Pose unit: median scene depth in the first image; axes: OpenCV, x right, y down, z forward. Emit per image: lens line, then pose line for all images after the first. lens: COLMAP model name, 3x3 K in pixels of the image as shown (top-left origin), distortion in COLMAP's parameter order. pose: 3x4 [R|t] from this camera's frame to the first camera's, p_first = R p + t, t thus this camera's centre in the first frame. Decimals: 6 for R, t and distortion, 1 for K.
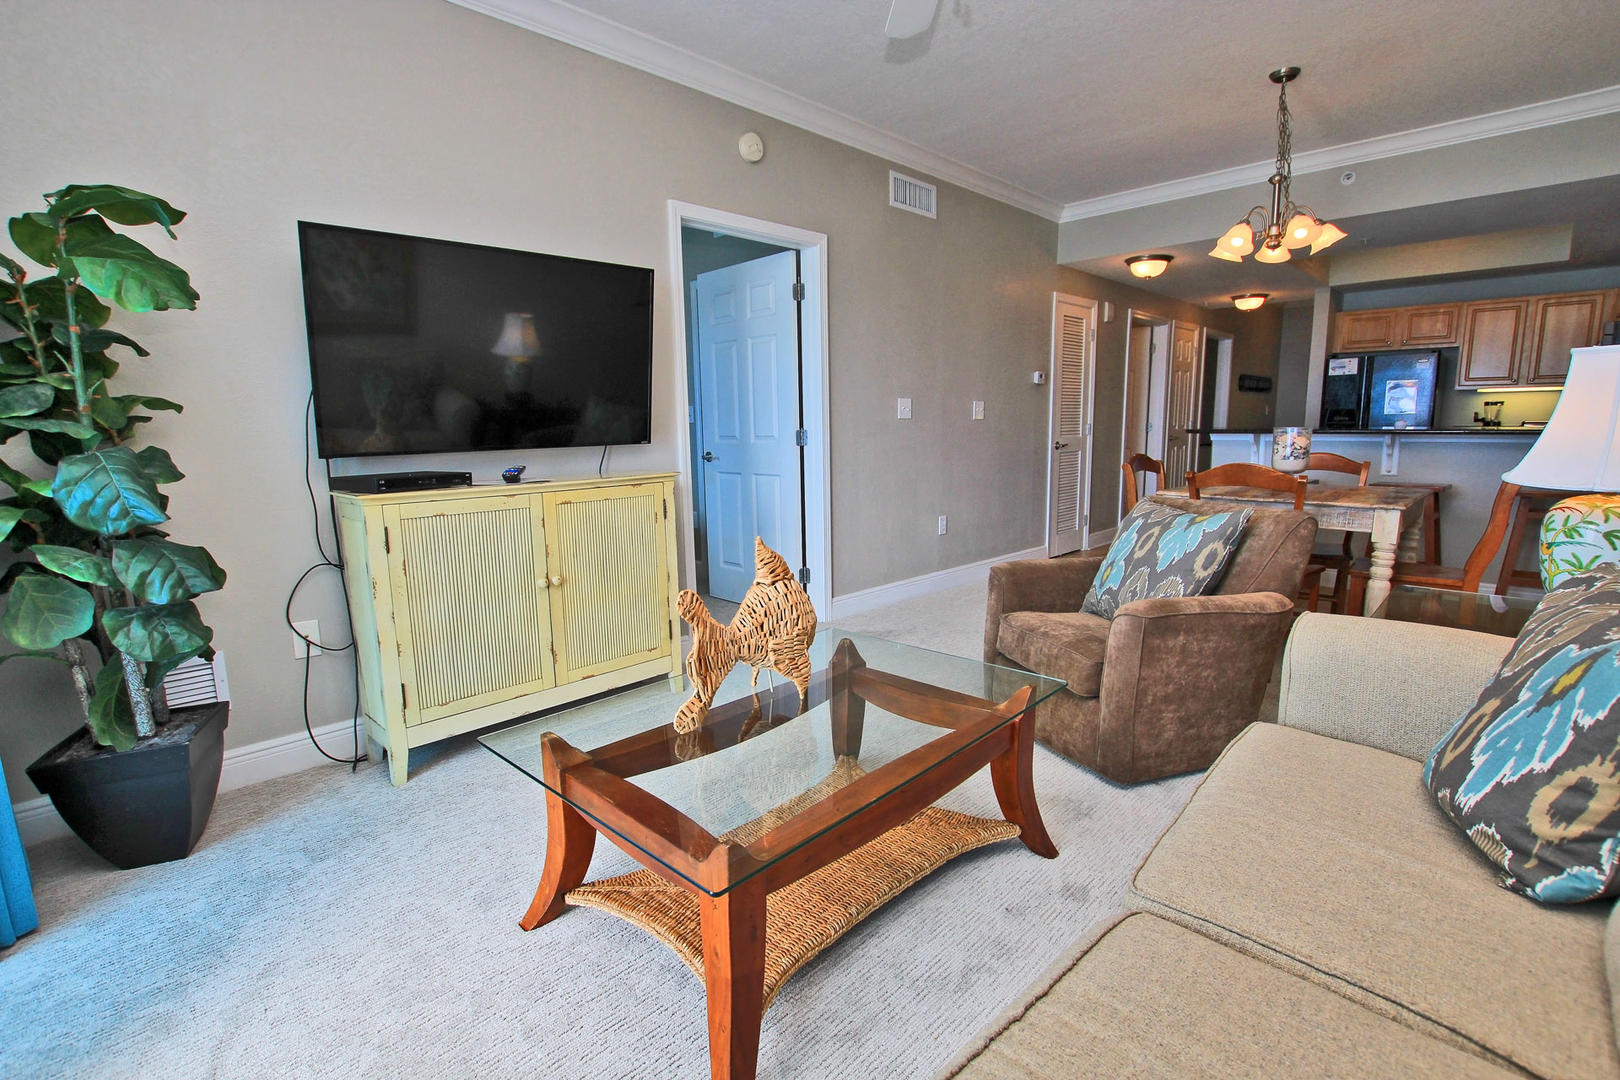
lens RADIAL K [[750.5, 0, 821.6], [0, 750.5, 542.3], [0, 0, 1]] dist [-0.023100, -0.000179]
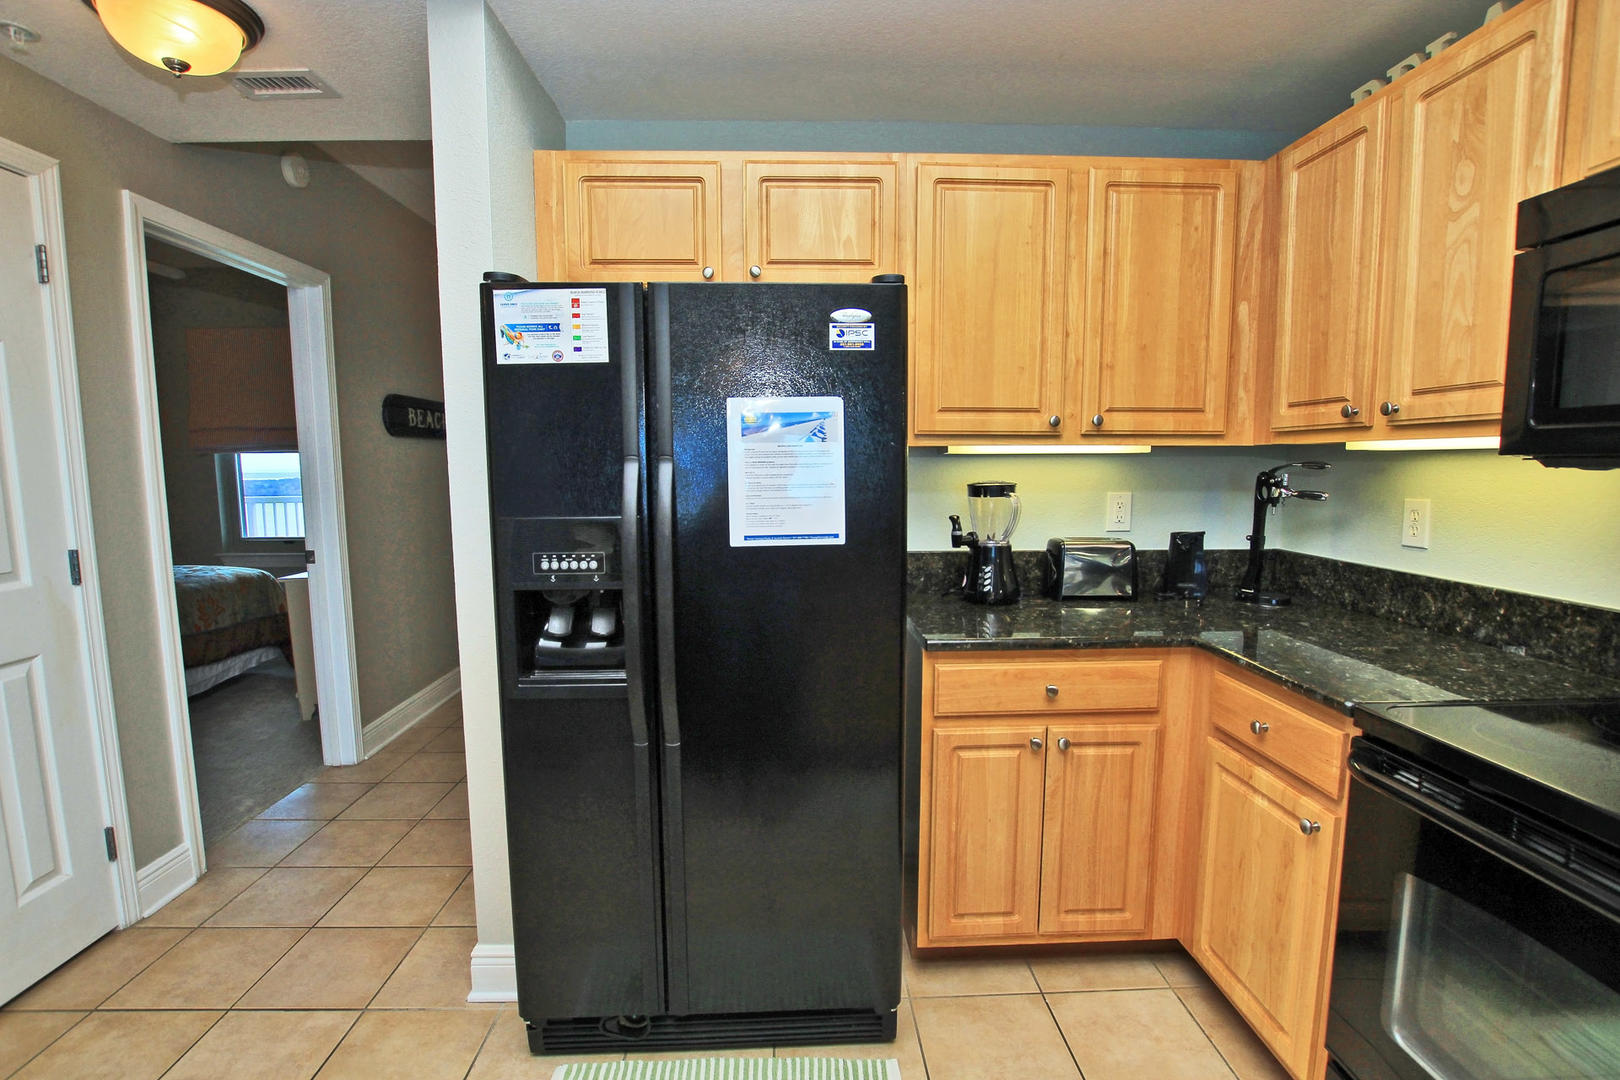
lens RADIAL K [[768.4, 0, 795.8], [0, 768.4, 548.4], [0, 0, 1]] dist [-0.035671, 0.002964]
pose [[0.699347, -0.065540, 0.711771, 0.610955], [0.106781, 0.994193, -0.013372, -0.168010], [-0.706761, 0.085356, 0.702284, 0.826081]]
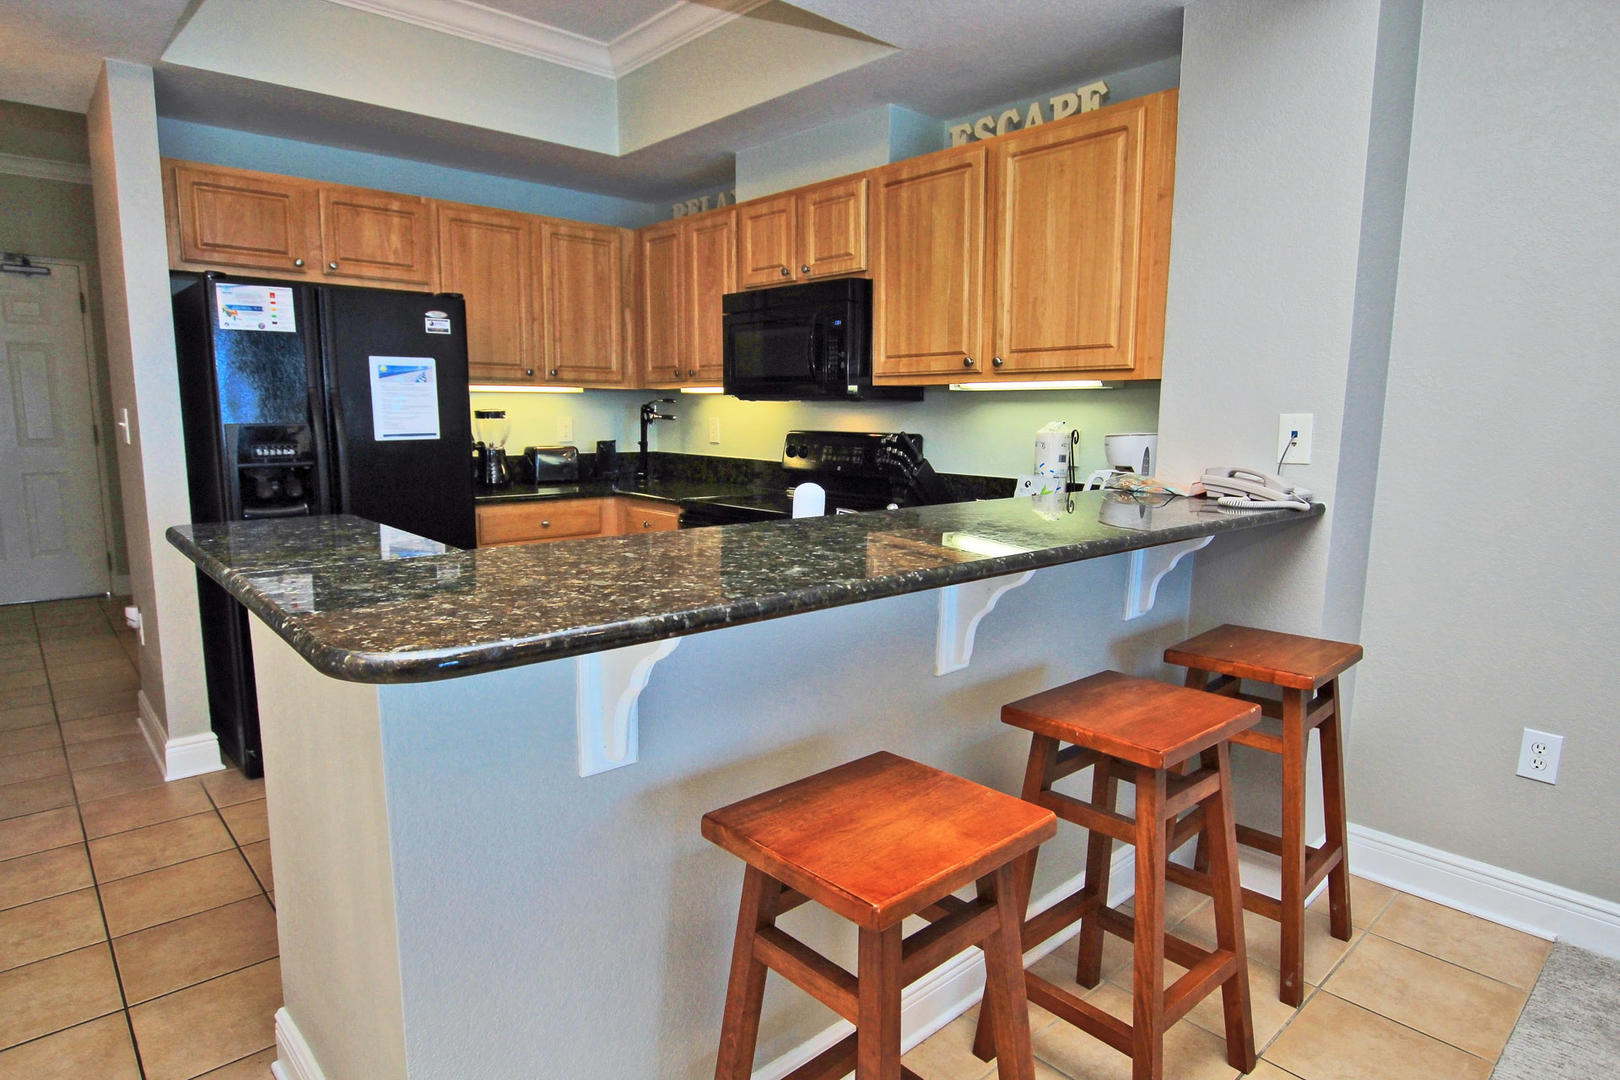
lens RADIAL K [[907.9, 0, 819.7], [0, 907.9, 543.2], [0, 0, 1]] dist [-0.018746, -0.002682]
pose [[0.054088, -0.130510, 0.989971, 0.287112], [0.147699, 0.981562, 0.121332, -0.143124], [-0.987552, 0.139655, 0.072366, 0.740356]]
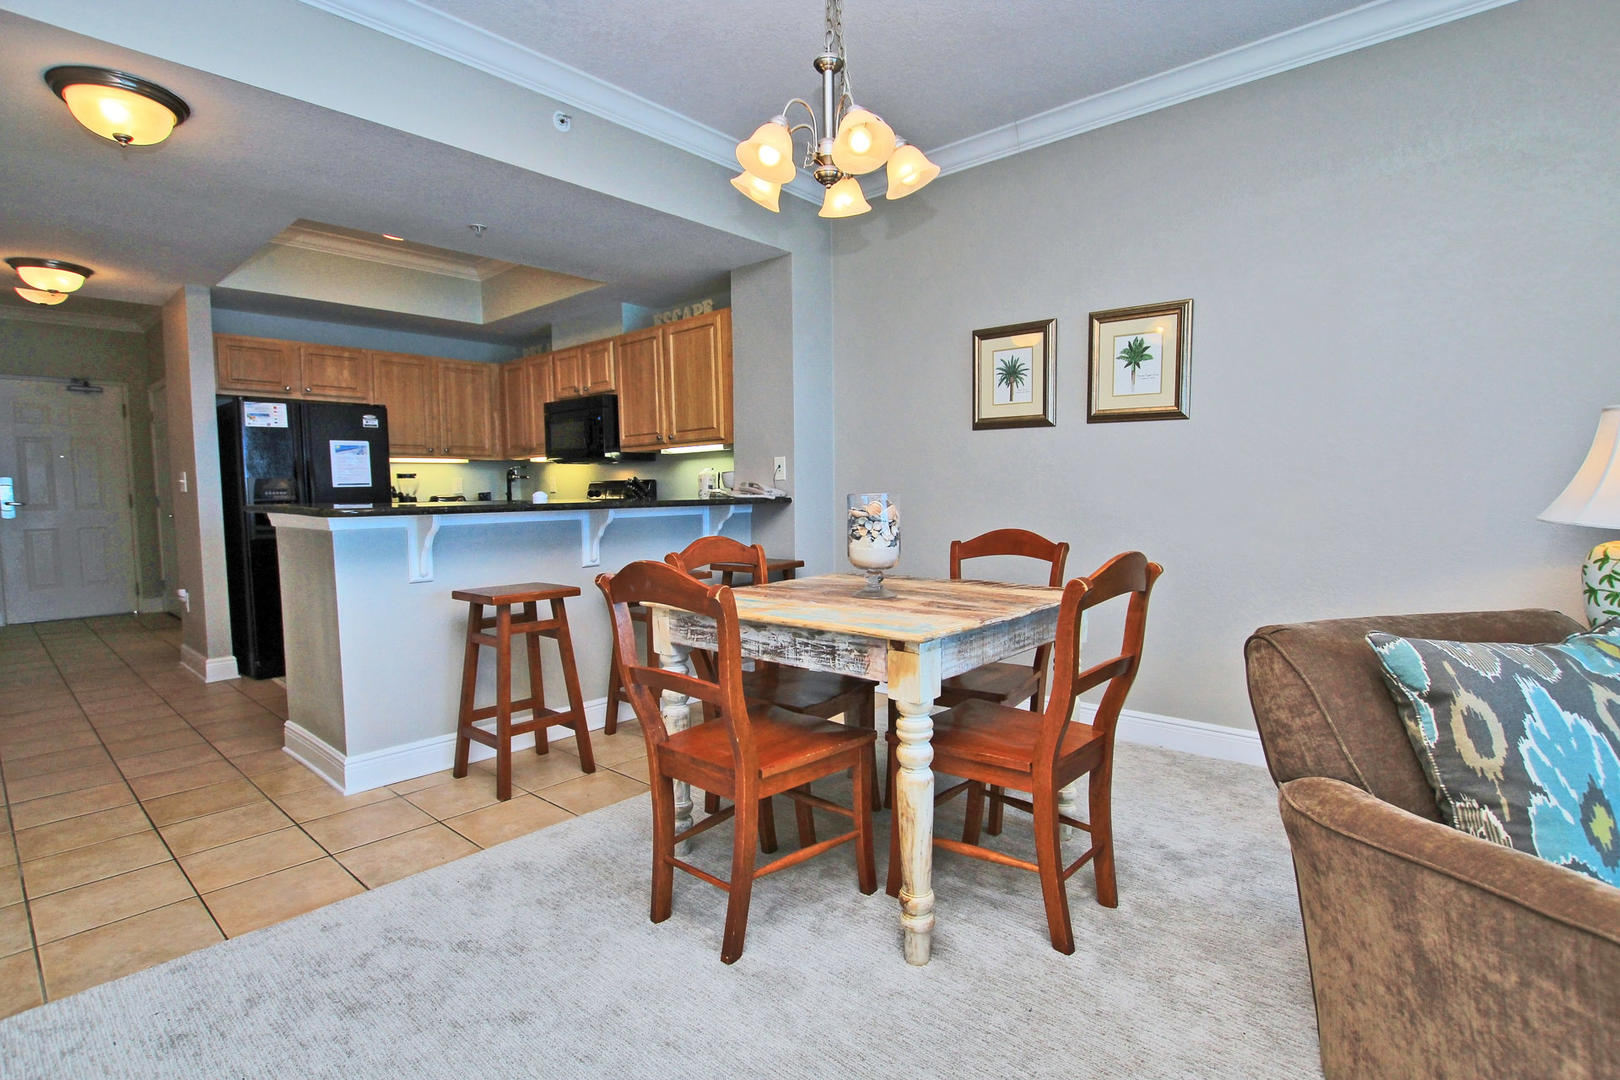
lens RADIAL K [[768.4, 0, 814.4], [0, 768.4, 545.1], [0, 0, 1]] dist [-0.035671, 0.002964]
pose [[-0.060287, -0.057939, 0.996498, 0.010727], [0.169958, 0.983141, 0.067444, -0.090096], [-0.983605, 0.173429, -0.049424, 0.597231]]
